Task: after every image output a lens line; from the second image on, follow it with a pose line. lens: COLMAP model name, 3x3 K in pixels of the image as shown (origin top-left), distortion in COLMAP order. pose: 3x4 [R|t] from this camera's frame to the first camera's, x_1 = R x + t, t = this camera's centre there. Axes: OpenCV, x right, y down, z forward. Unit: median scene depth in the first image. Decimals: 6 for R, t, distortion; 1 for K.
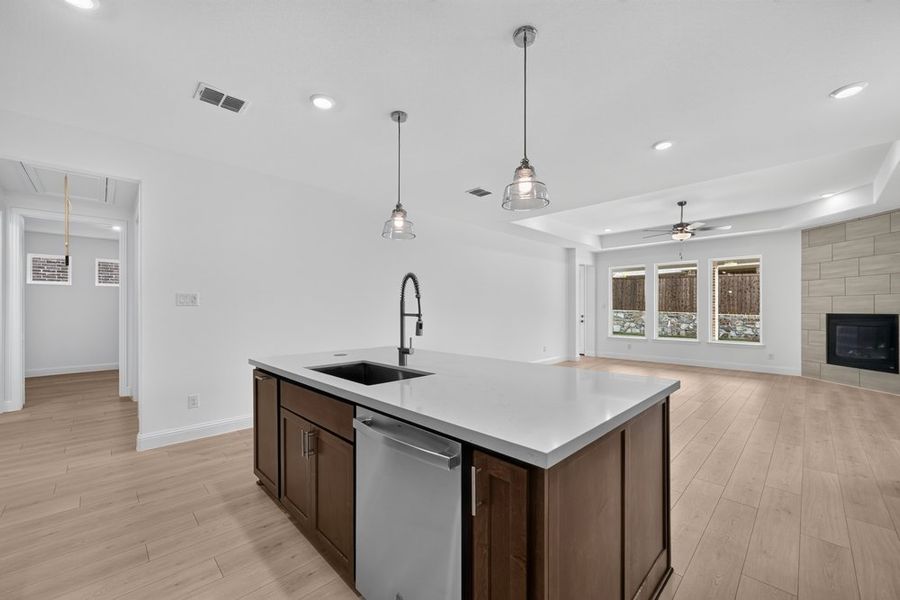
lens RADIAL K [[355.1, 0, 451.8], [0, 355.1, 307.8], [0, 0, 1]] dist [-0.001929, -0.000305]
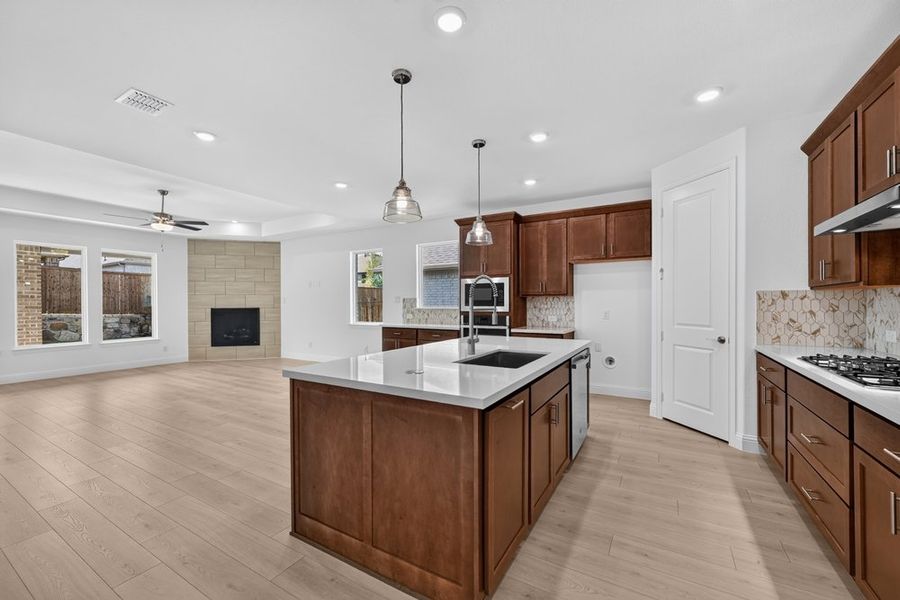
lens RADIAL K [[359.9, 0, 451.7], [0, 359.9, 305.6], [0, 0, 1]] dist [-0.000719, 0.000669]
pose [[-0.252502, -0.004401, 0.967586, -0.435336], [0.001598, 0.999986, 0.004966, 0.001601], [-0.967595, 0.002800, -0.252491, 0.478281]]
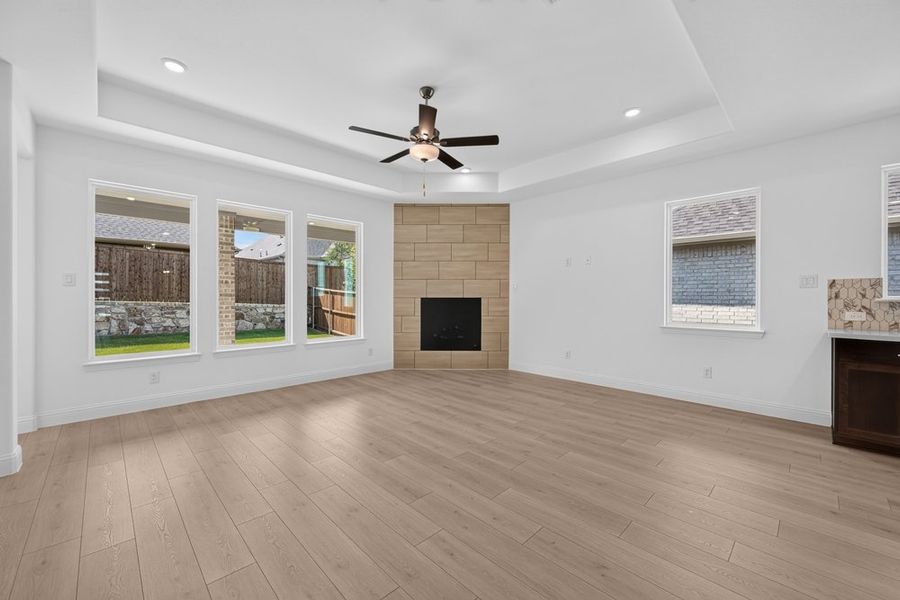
lens RADIAL K [[357.6, 0, 452.1], [0, 357.6, 299.9], [0, 0, 1]] dist [0.000873, 0.000221]
pose [[0.006311, -0.006997, 0.999956, 0.101844], [-0.006055, 0.999957, 0.007035, 0.014916], [-0.999962, -0.006100, 0.006269, 0.906609]]
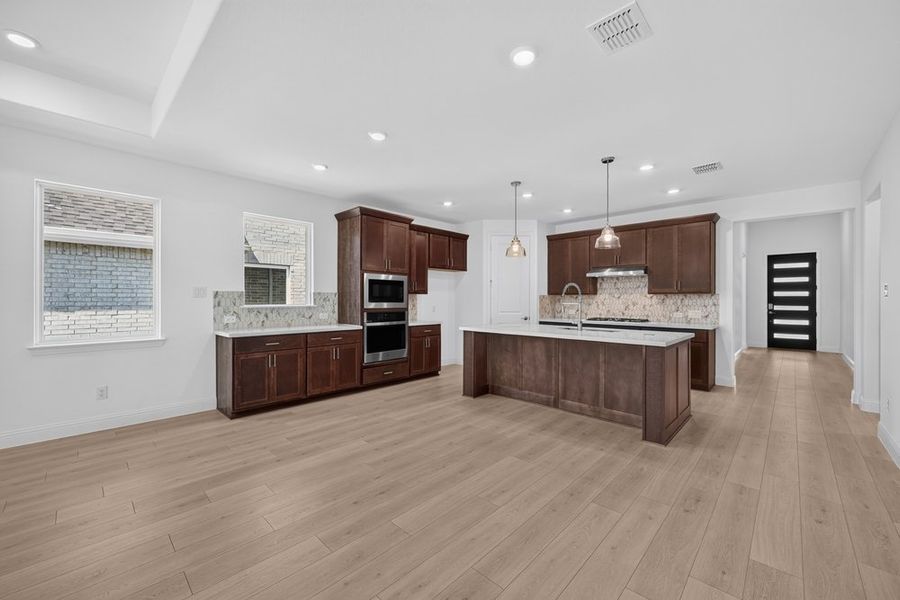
lens RADIAL K [[357.6, 0, 452.1], [0, 357.6, 299.9], [0, 0, 1]] dist [0.000873, 0.000221]
pose [[-0.999658, -0.000535, -0.026130, 0.214328], [-0.000450, 0.999995, -0.003227, 0.003416], [0.026131, -0.003215, -0.999653, 1.024076]]
